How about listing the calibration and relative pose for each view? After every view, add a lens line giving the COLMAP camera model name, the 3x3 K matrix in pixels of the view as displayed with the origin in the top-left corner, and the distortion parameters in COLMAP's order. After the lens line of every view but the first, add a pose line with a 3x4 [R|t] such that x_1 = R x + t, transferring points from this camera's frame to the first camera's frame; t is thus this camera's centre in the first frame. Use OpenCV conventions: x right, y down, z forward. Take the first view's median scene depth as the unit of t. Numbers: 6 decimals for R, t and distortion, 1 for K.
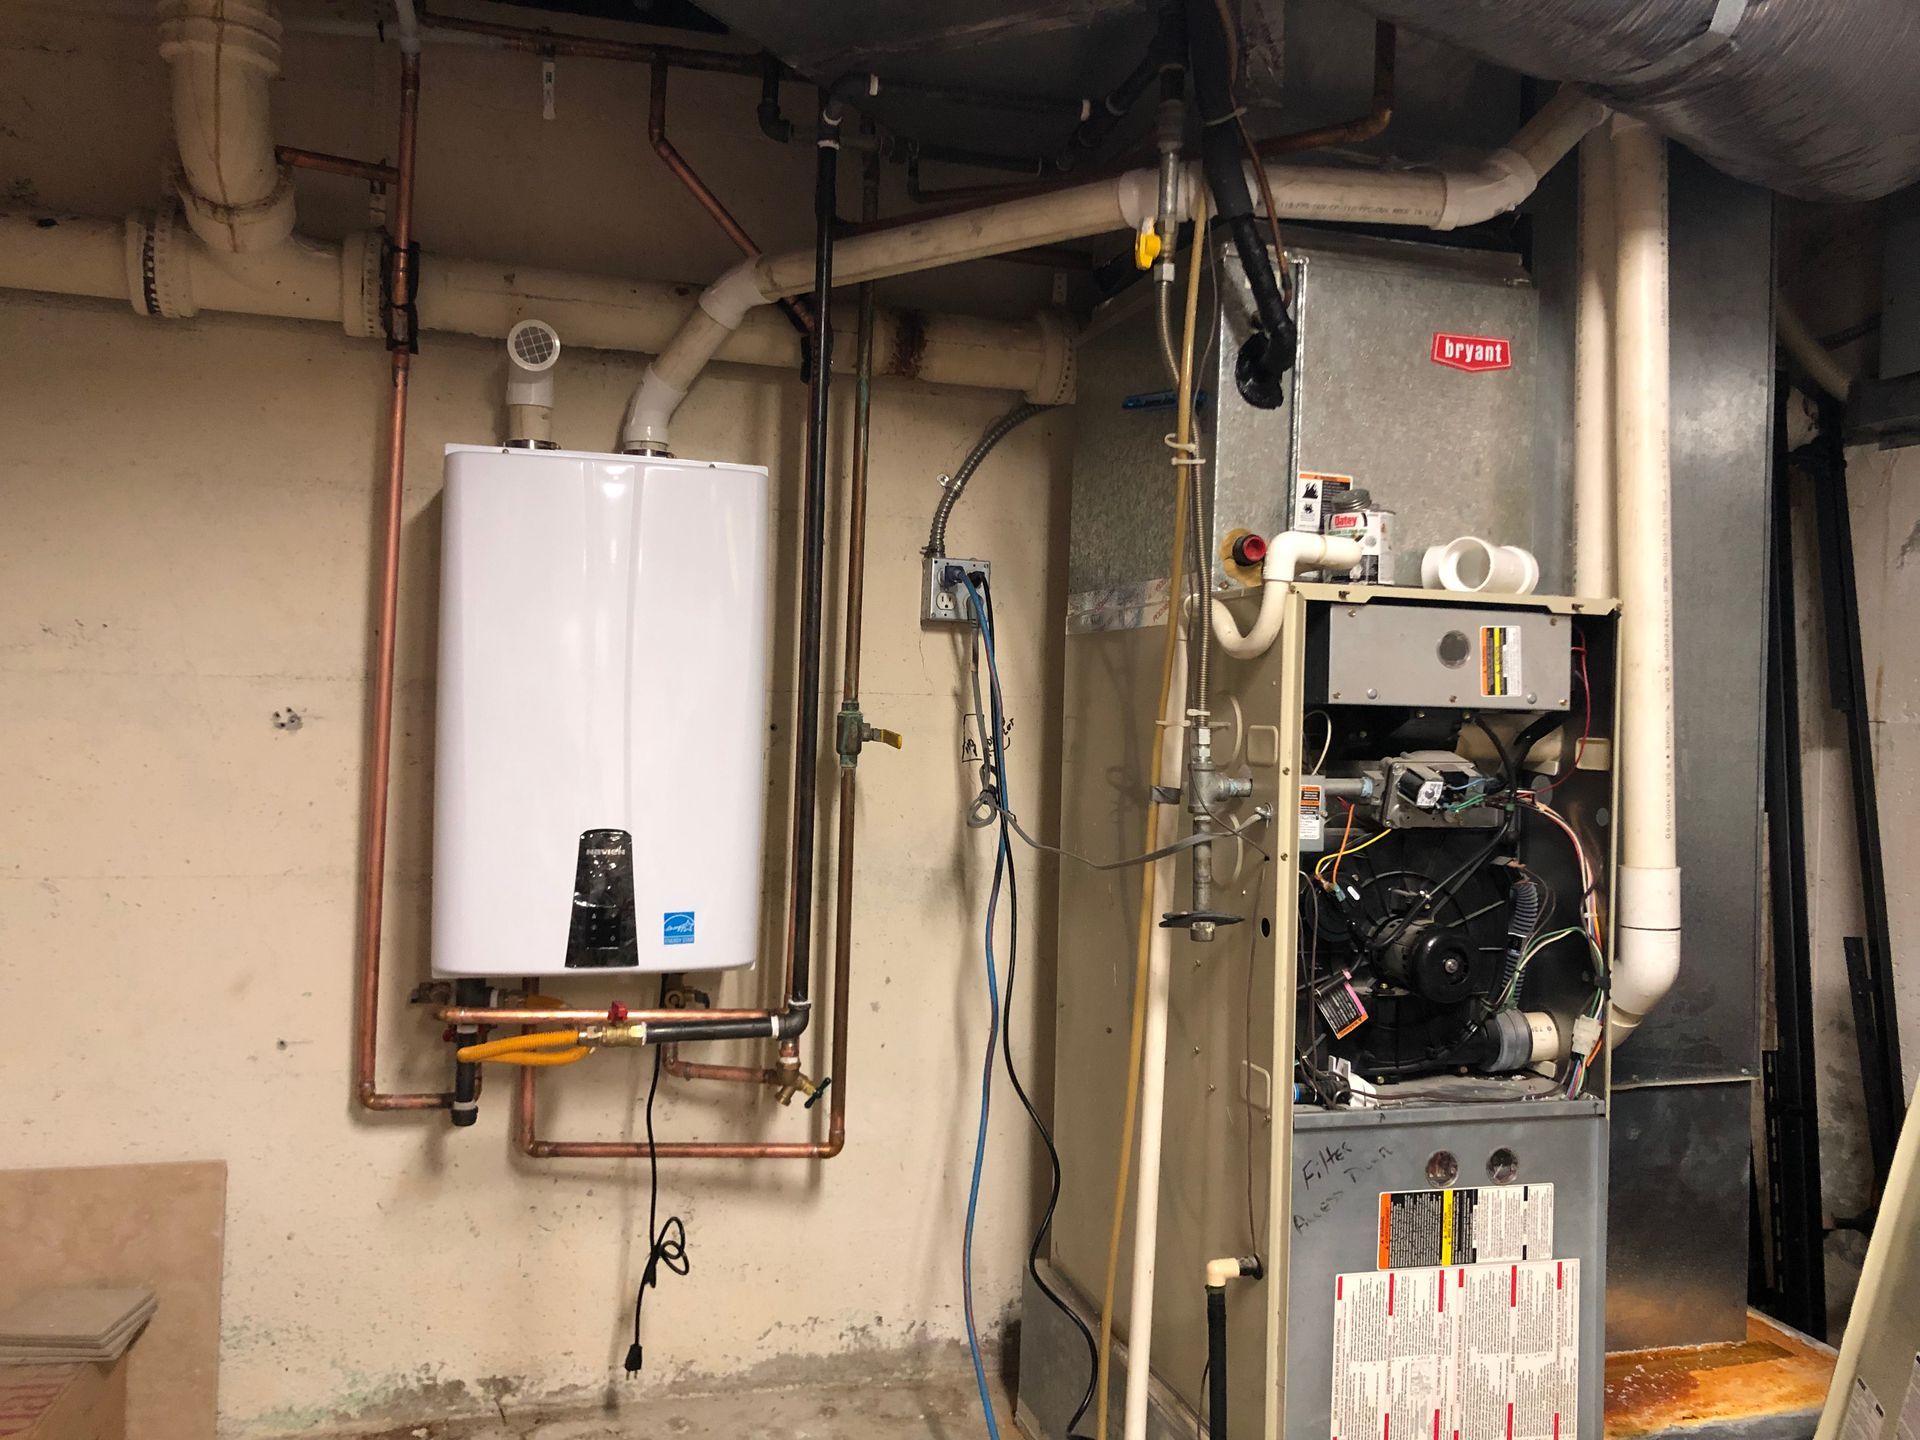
lens RADIAL K [[1592.6, 0, 956.8], [0, 1592.6, 728.7], [0, 0, 1]] dist [0.028506, -0.034303]
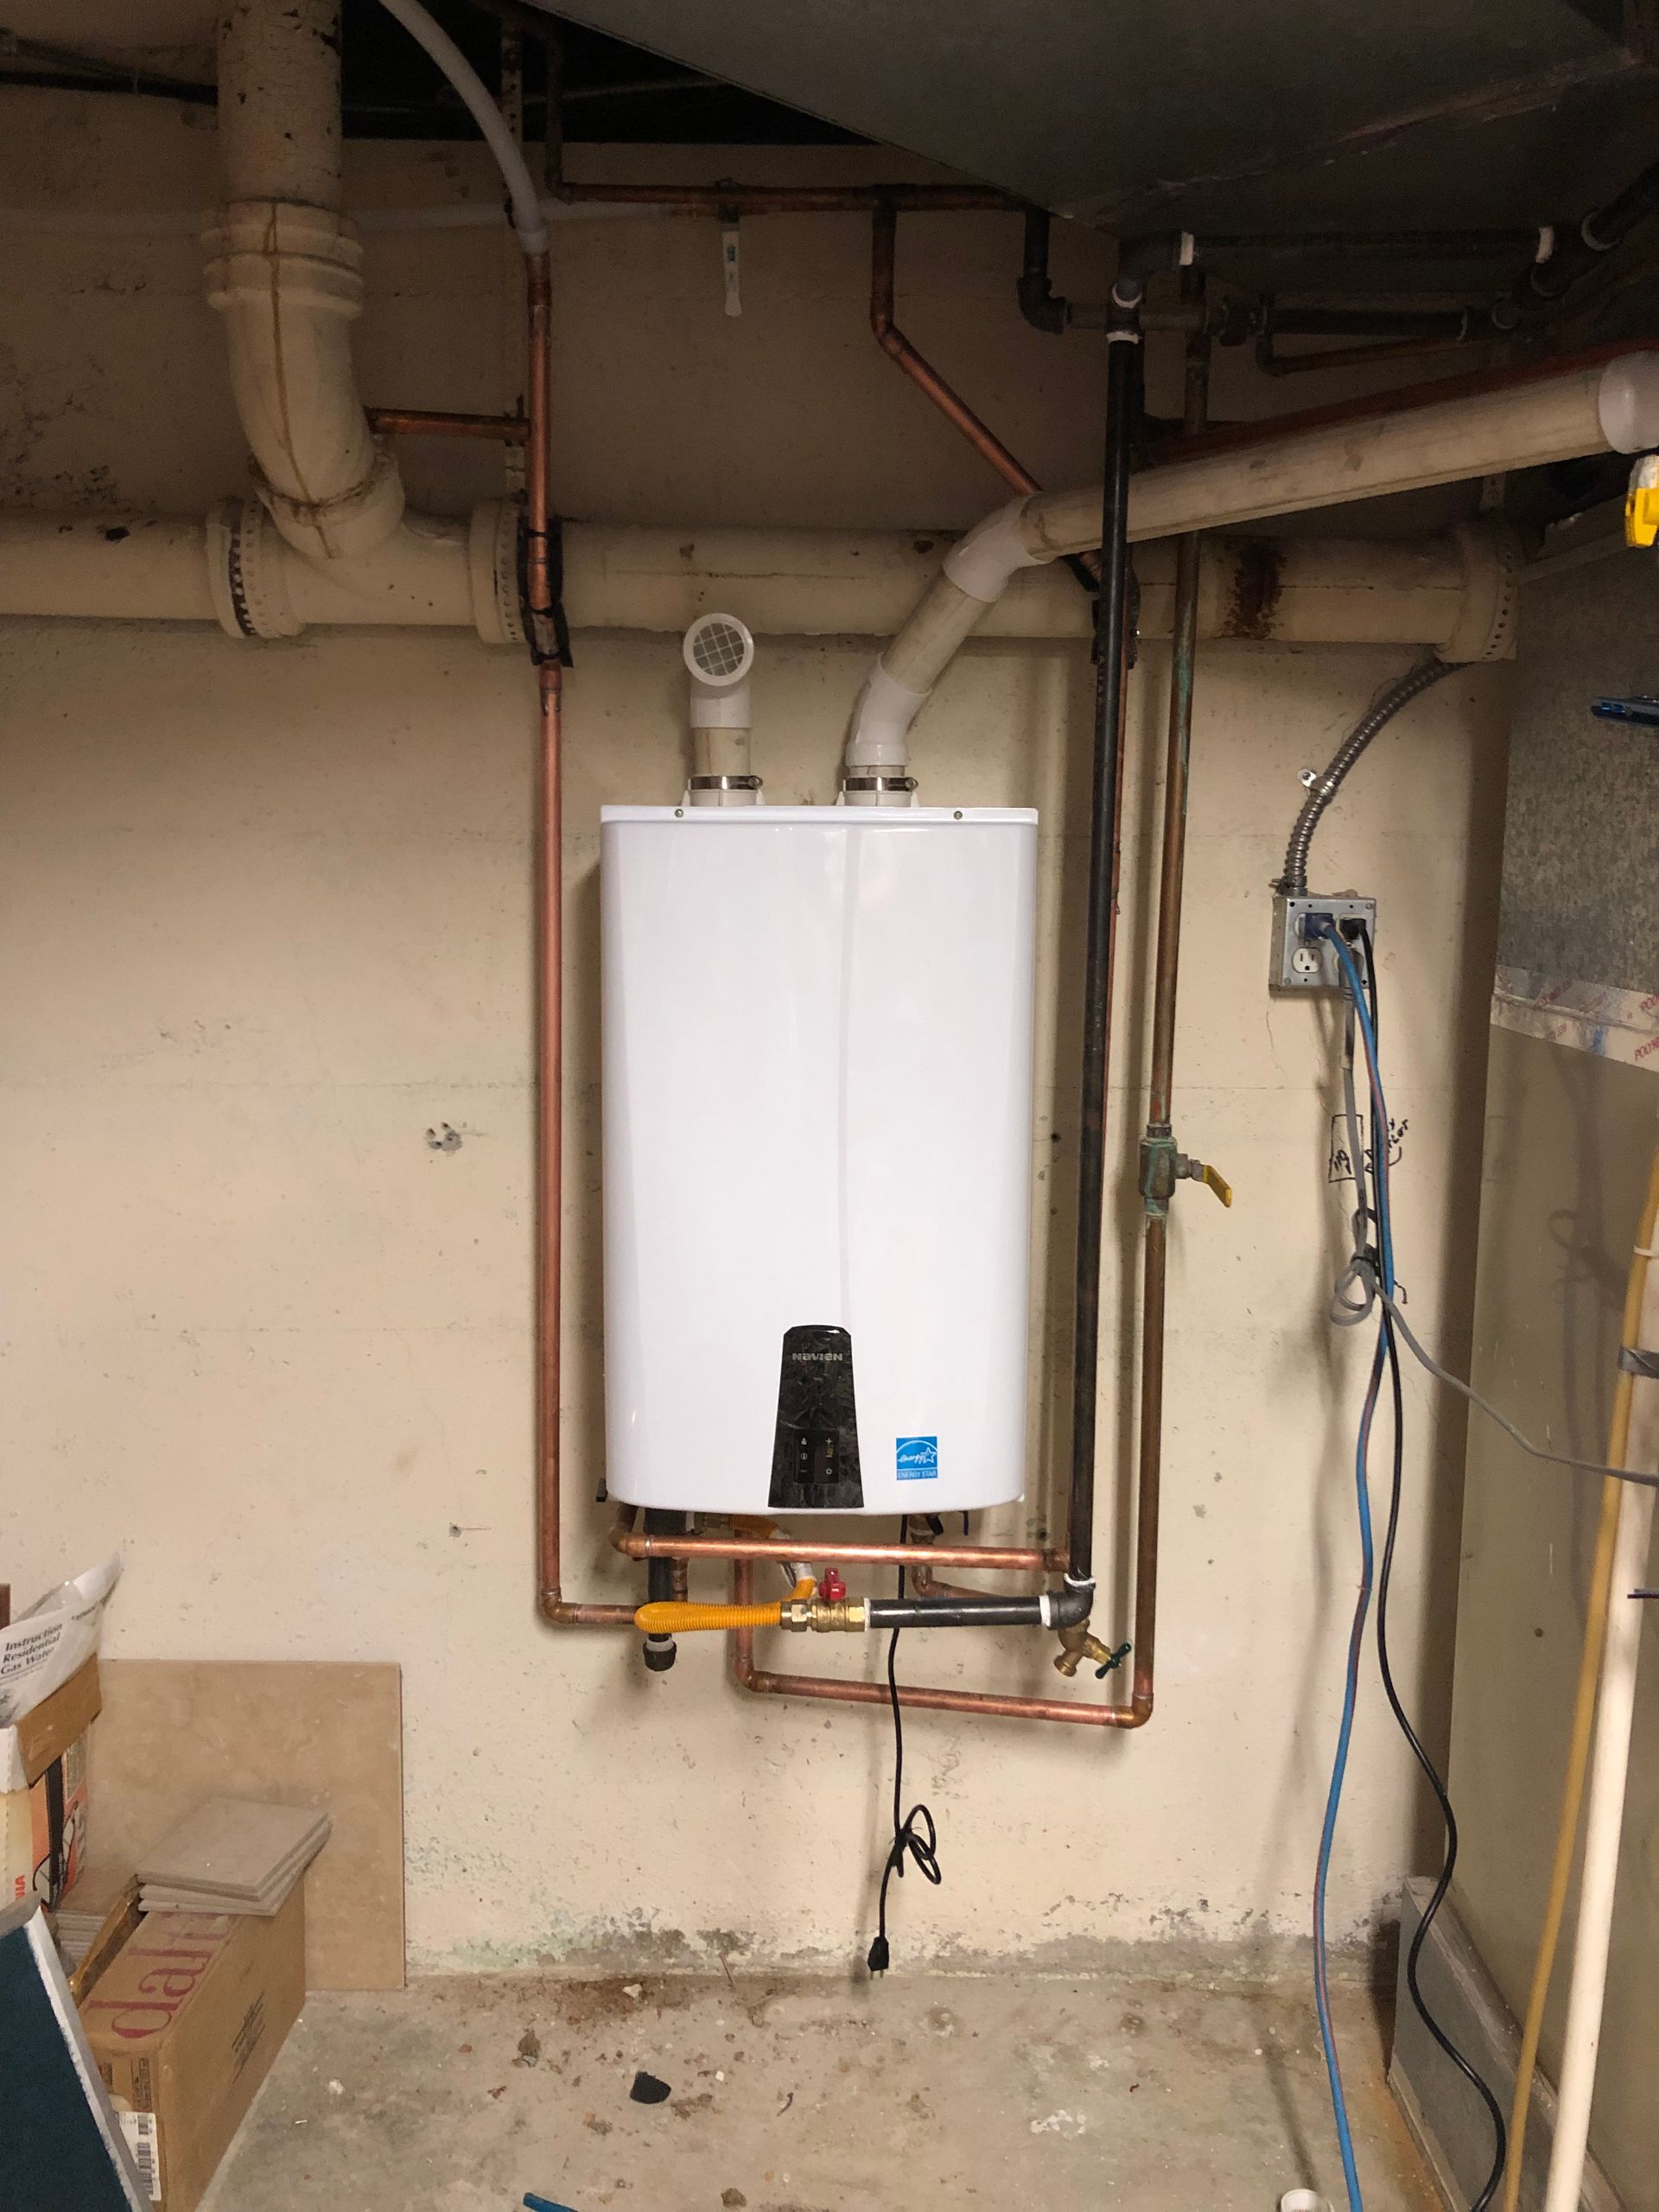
lens RADIAL K [[1834.9, 0, 827.4], [0, 1834.9, 1106.9], [0, 0, 1]] dist [0.028506, -0.034303]
pose [[0.961557, 0.017649, -0.274038, 0.014046], [0.018743, 0.991387, 0.129614, -0.135959], [0.273965, -0.129768, 0.952945, 0.186211]]
